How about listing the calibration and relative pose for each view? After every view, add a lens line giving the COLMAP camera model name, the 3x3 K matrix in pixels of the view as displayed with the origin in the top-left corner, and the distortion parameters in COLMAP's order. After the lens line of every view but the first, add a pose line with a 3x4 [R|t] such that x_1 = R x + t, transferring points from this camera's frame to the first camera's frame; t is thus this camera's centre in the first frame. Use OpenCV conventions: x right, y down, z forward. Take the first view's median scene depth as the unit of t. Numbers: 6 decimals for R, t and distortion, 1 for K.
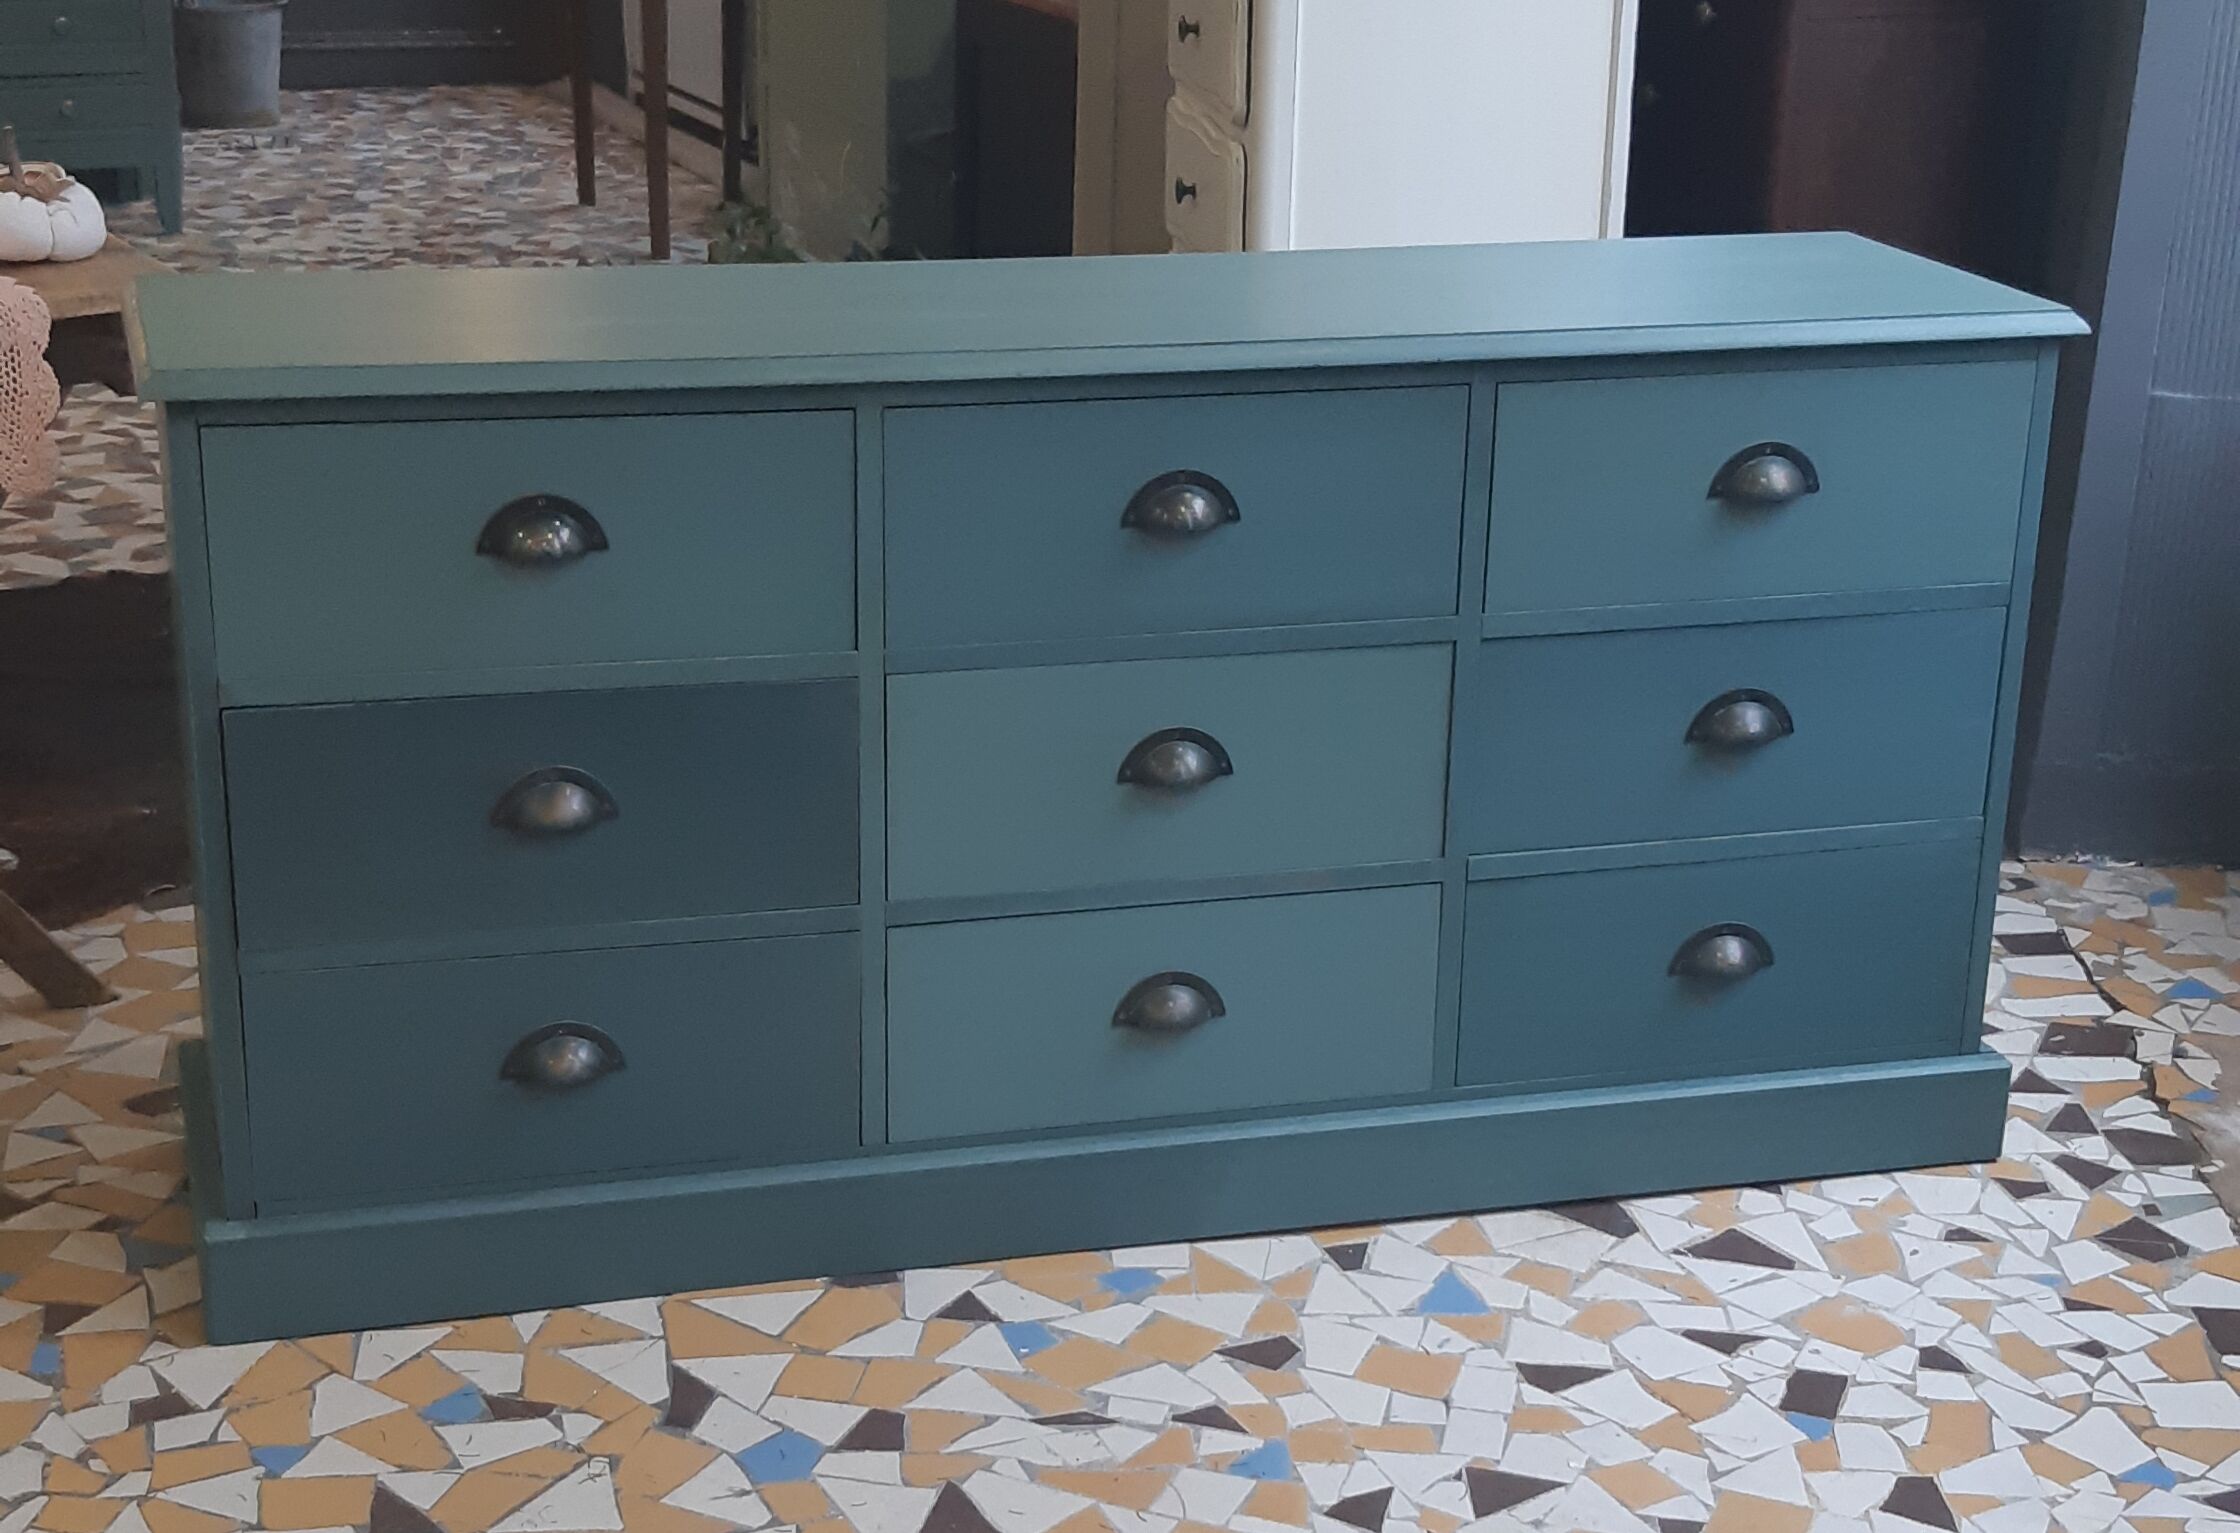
lens RADIAL K [[3392.6, 0, 1144.8], [0, 3392.6, 767.1], [0, 0, 1]] dist [0.061918, -0.189404]
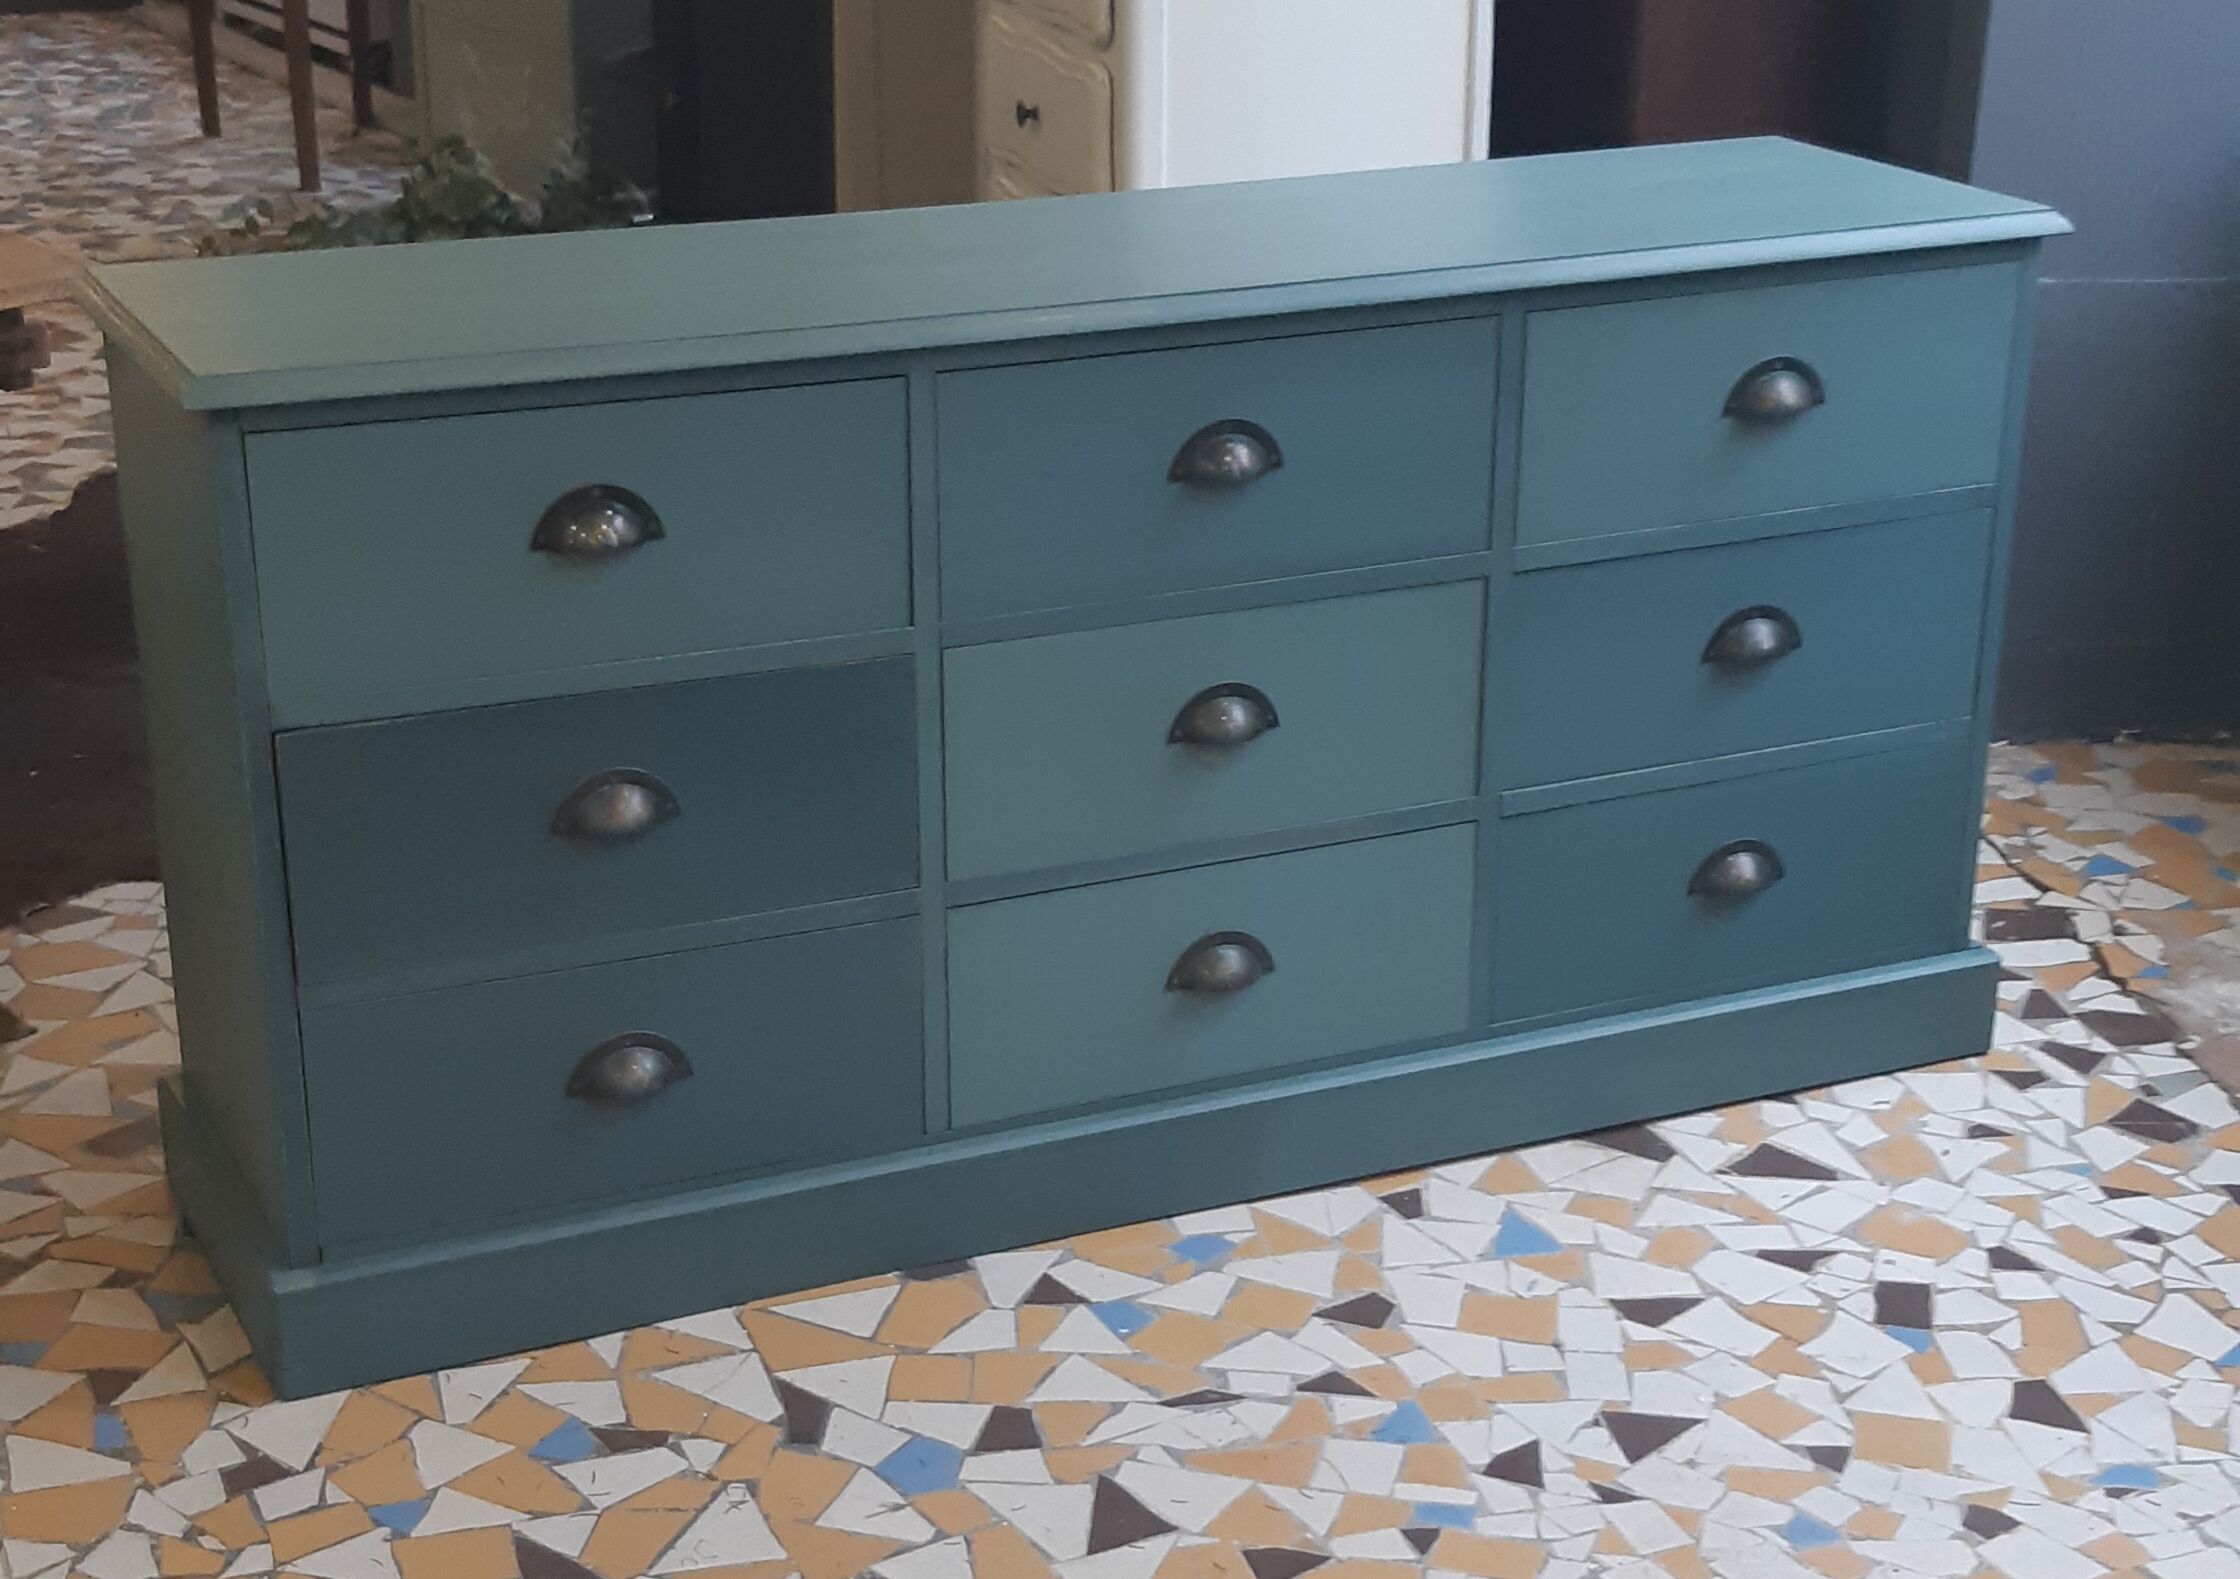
lens RADIAL K [[3414.2, 0, 1120.0], [0, 3414.2, 789.5], [0, 0, 1]] dist [0.050666, -0.126352]
pose [[0.989371, -0.066816, 0.129153, -0.148671], [0.061849, 0.997197, 0.042093, -0.024195], [-0.131604, -0.033658, 0.990731, 0.031045]]
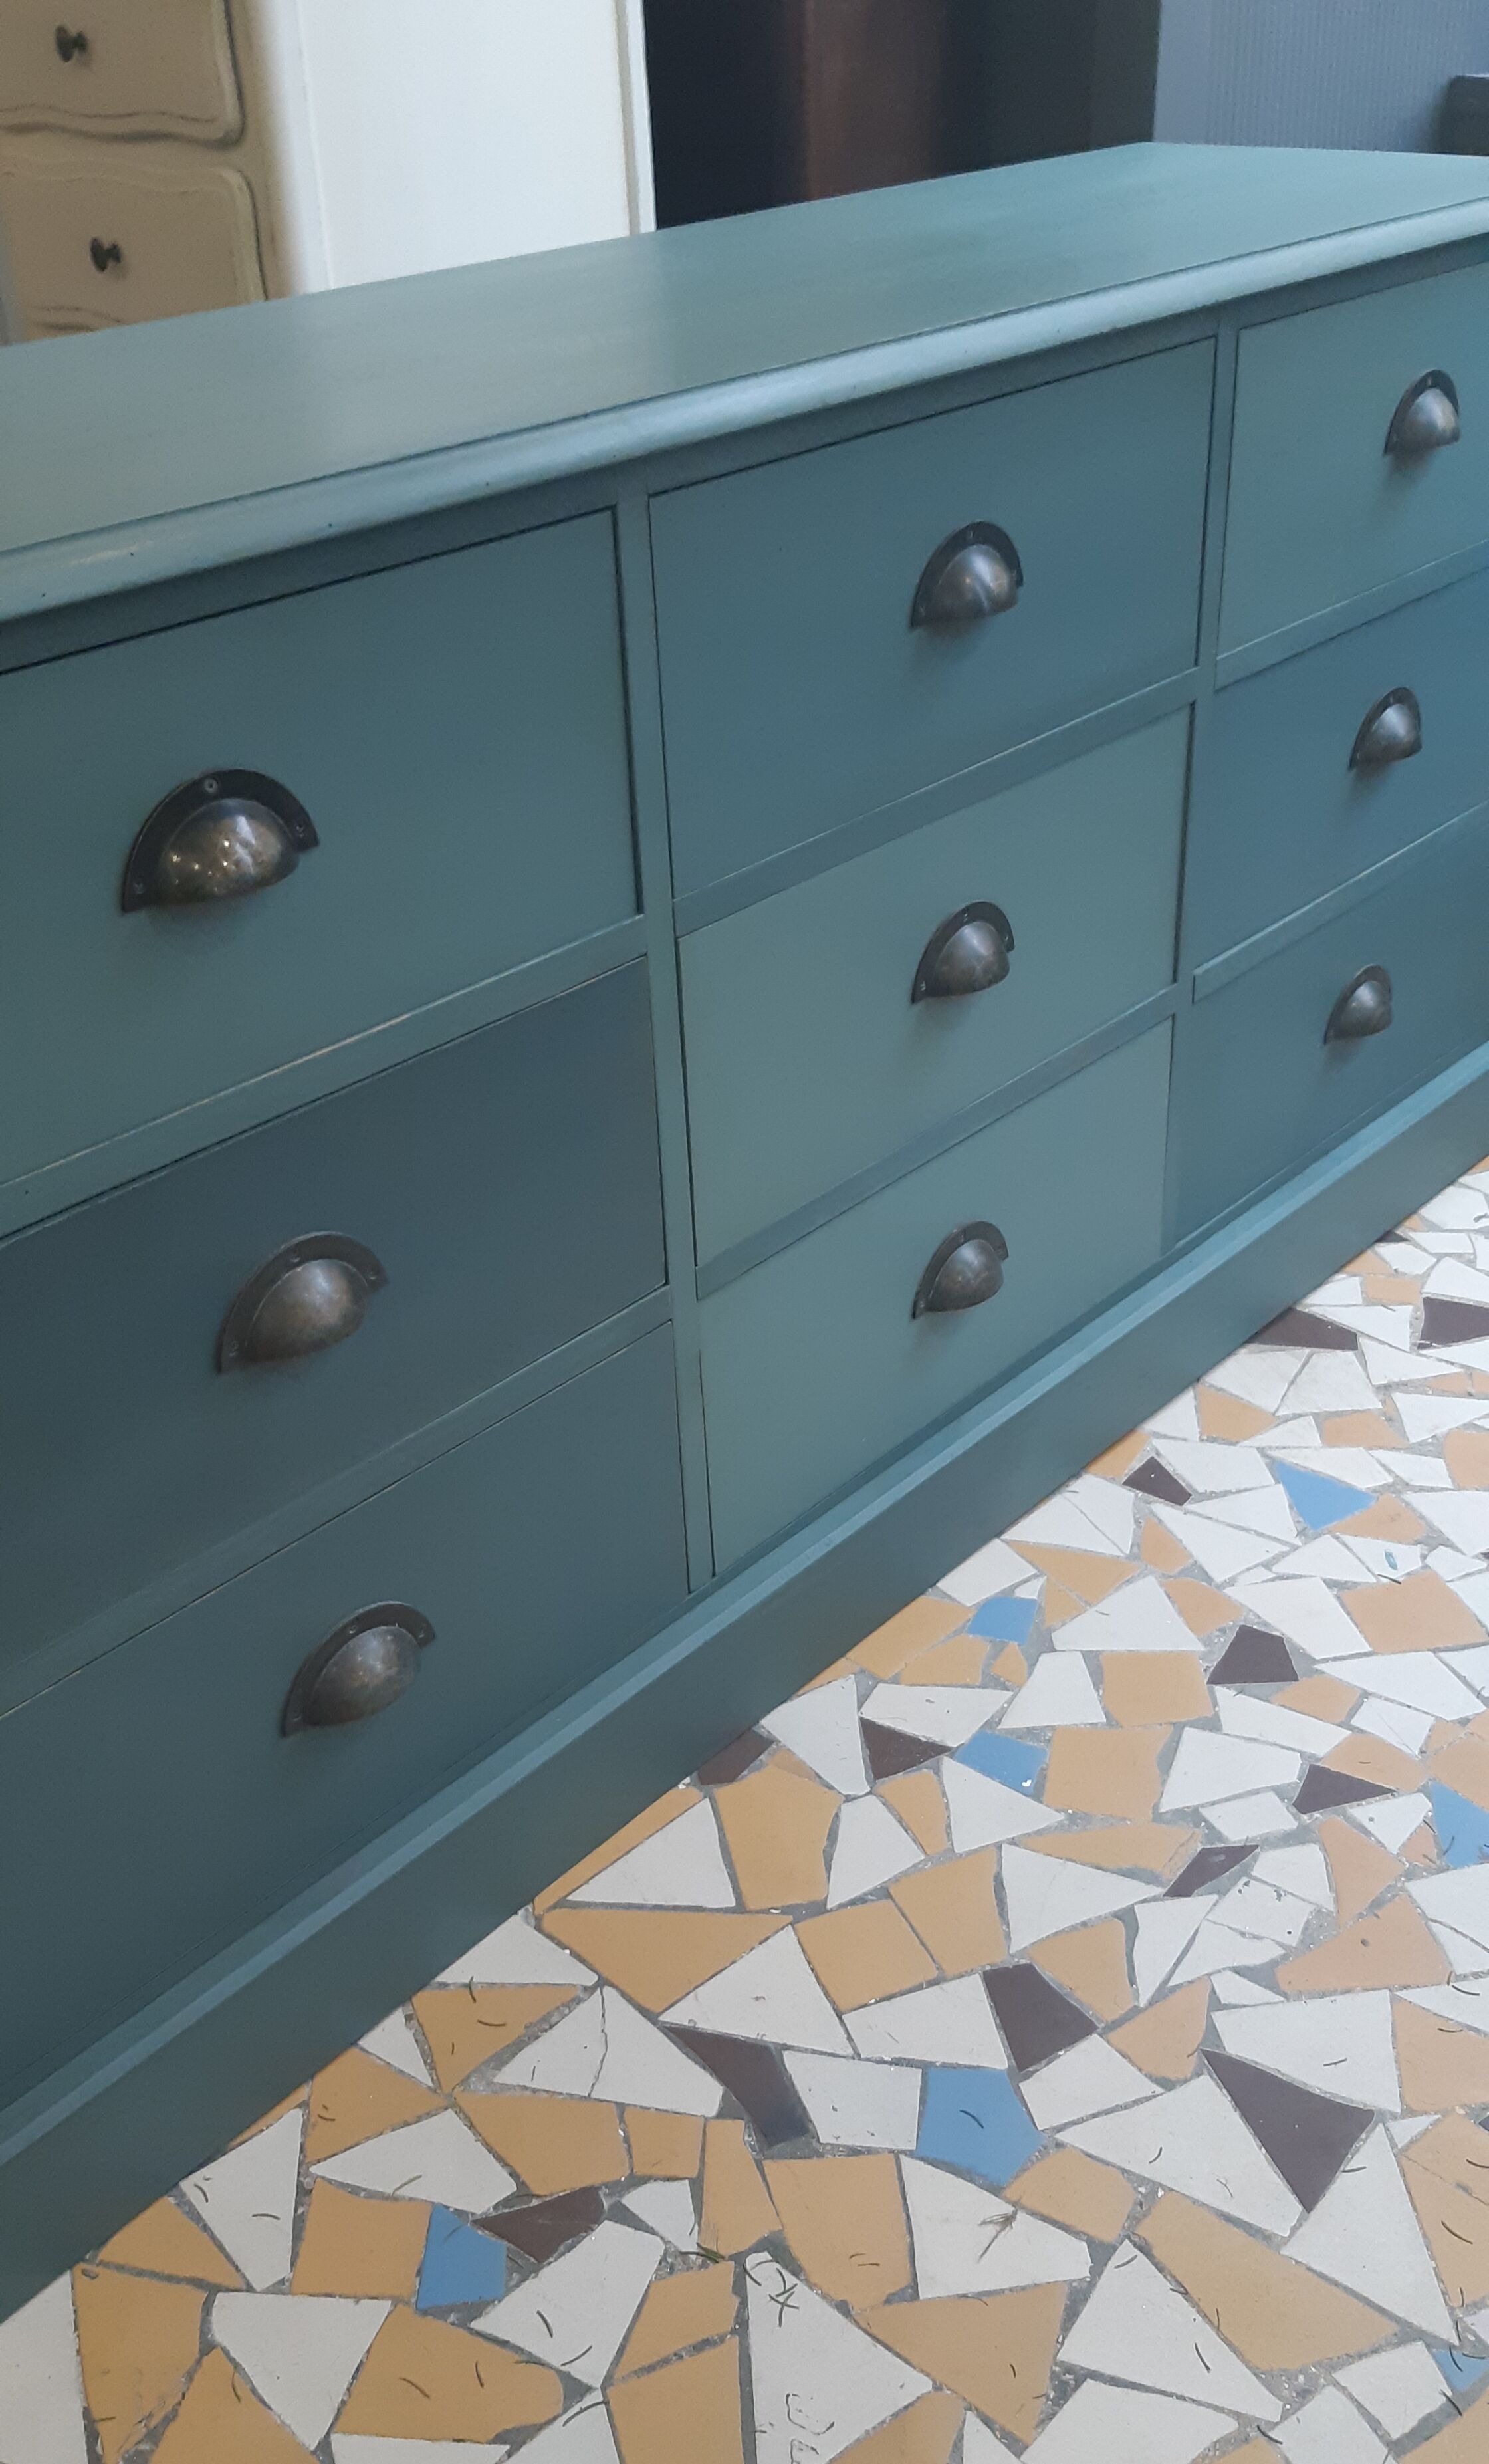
lens RADIAL K [[2369.4, 0, 742.0], [0, 2369.4, 1300.2], [0, 0, 1]] dist [0.081589, -0.266902]
pose [[0.851439, -0.314486, 0.419703, -0.264918], [0.214578, 0.939112, 0.268375, -0.077333], [-0.478549, -0.138446, 0.867078, 0.577699]]
